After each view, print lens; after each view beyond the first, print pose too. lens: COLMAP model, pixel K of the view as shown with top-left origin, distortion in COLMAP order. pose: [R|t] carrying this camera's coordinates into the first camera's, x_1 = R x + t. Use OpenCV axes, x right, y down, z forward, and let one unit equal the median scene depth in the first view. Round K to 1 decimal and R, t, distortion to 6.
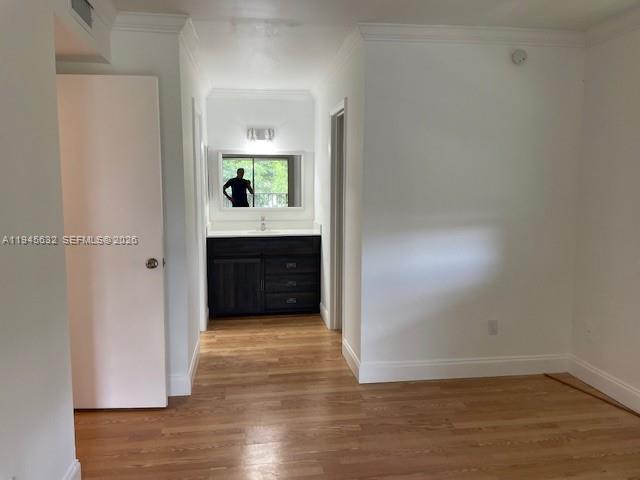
lens RADIAL K [[485.6, 0, 319.9], [0, 485.6, 234.2], [0, 0, 1]] dist [0.085425, -0.127765]
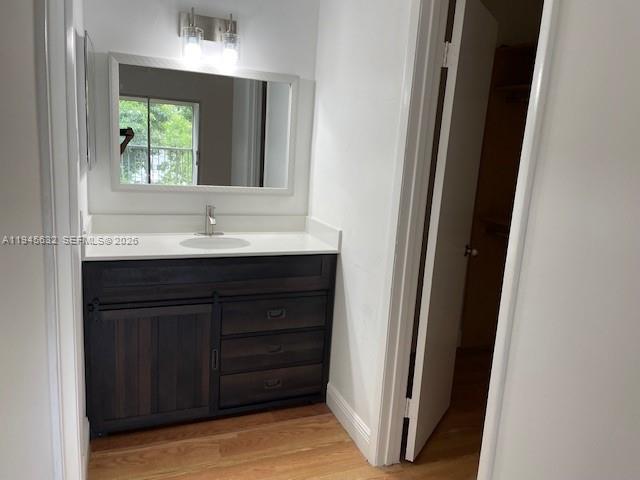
lens RADIAL K [[485.6, 0, 319.9], [0, 485.6, 234.2], [0, 0, 1]] dist [0.085425, -0.127765]
pose [[0.972962, 0.013711, 0.230559, -0.128516], [-0.032755, 0.996338, 0.078978, -0.053266], [-0.228632, -0.084395, 0.969848, 0.531962]]
